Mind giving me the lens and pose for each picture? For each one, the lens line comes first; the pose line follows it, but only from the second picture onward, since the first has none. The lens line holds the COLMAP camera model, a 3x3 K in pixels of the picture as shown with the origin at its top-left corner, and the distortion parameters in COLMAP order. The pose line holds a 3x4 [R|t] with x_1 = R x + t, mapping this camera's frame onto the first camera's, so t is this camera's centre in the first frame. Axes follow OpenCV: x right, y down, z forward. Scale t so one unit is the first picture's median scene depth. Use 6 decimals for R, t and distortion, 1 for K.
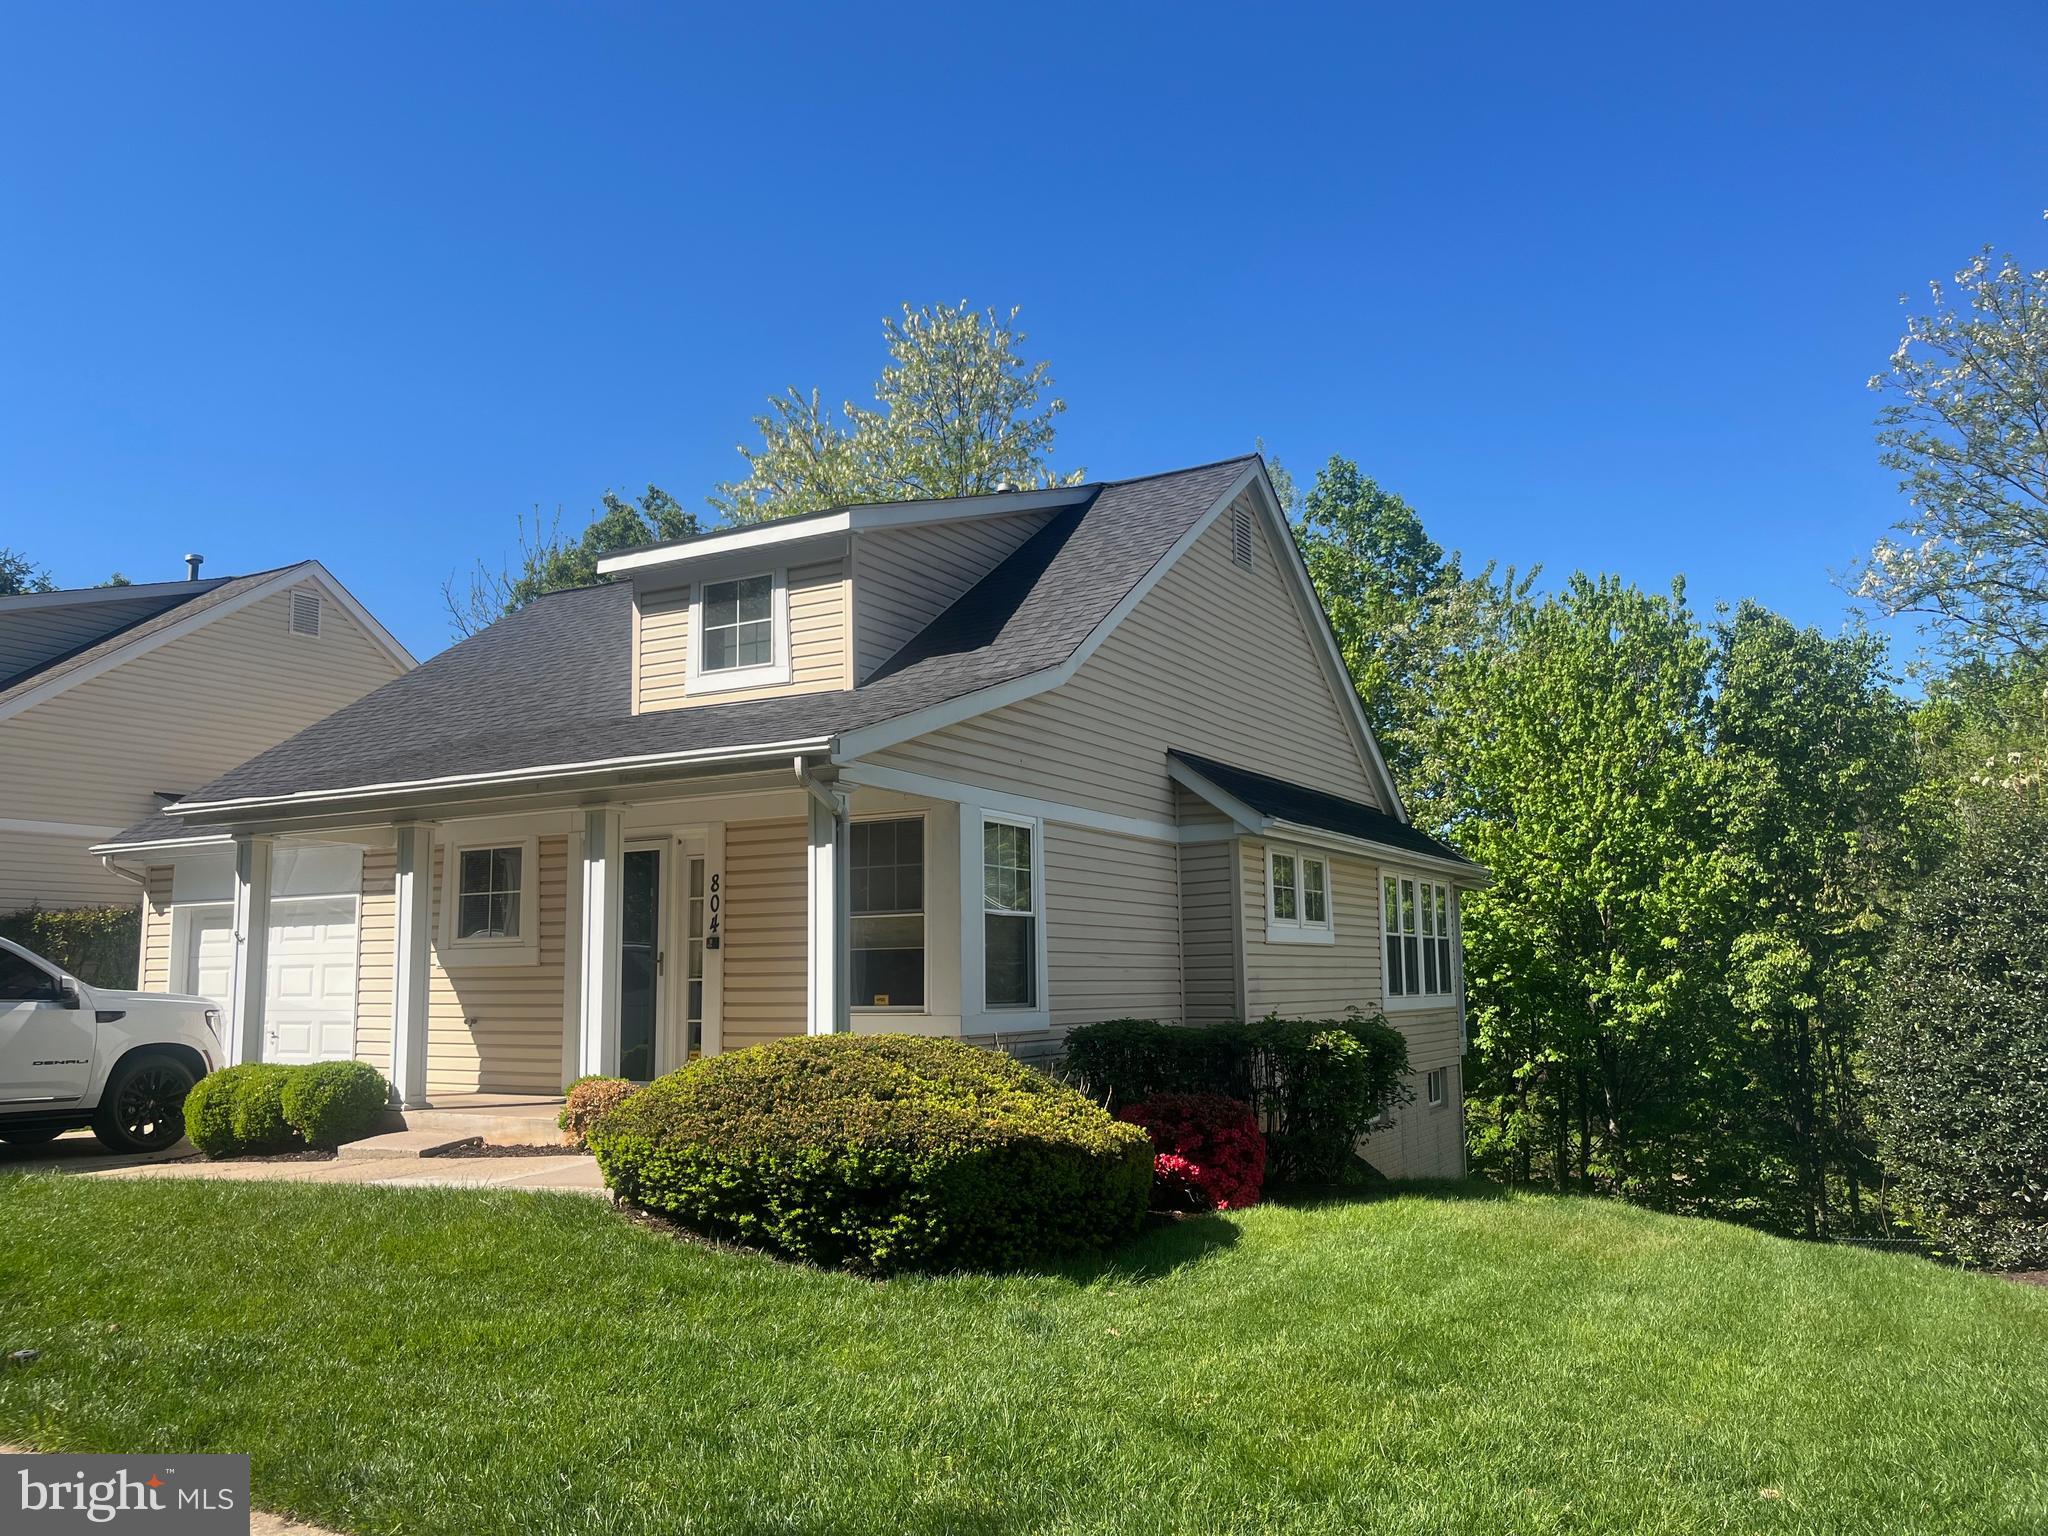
lens RADIAL K [[1559.3, 0, 1024.3], [0, 1559.3, 764.5], [0, 0, 1]] dist [0.076070, -0.127762]
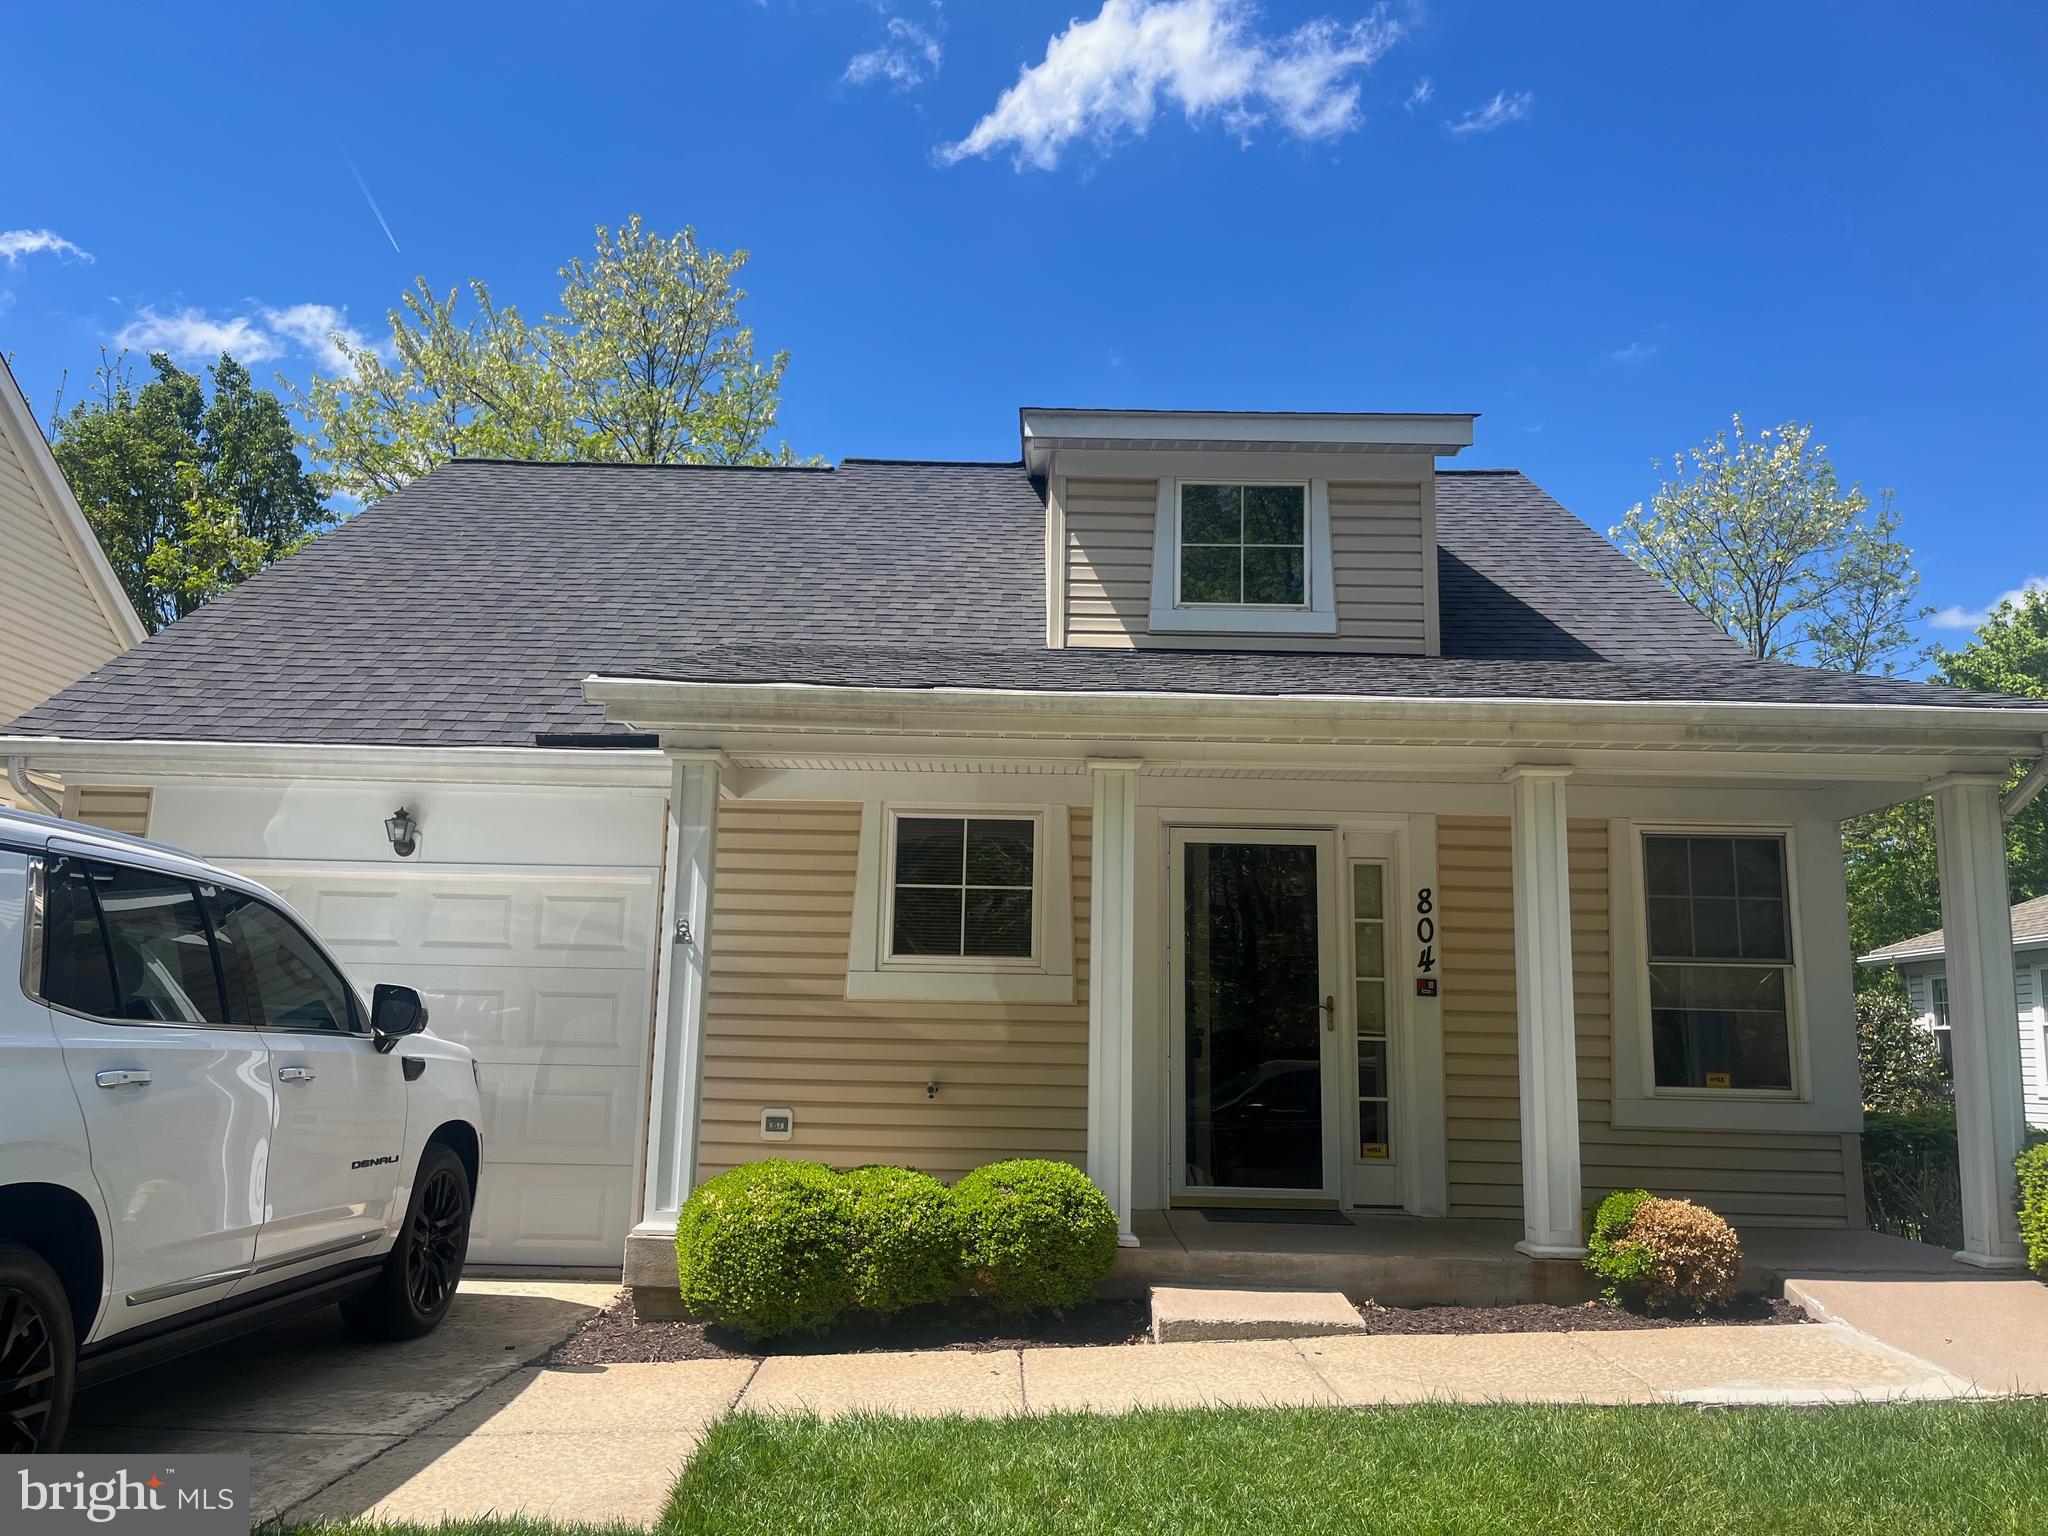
lens RADIAL K [[1559.3, 0, 1024.3], [0, 1559.3, 764.5], [0, 0, 1]] dist [0.076070, -0.127762]
pose [[0.870200, 0.115183, 0.479045, -0.598763], [-0.099498, 0.993340, -0.058102, 0.063126], [-0.482547, 0.002896, 0.875865, 0.405634]]
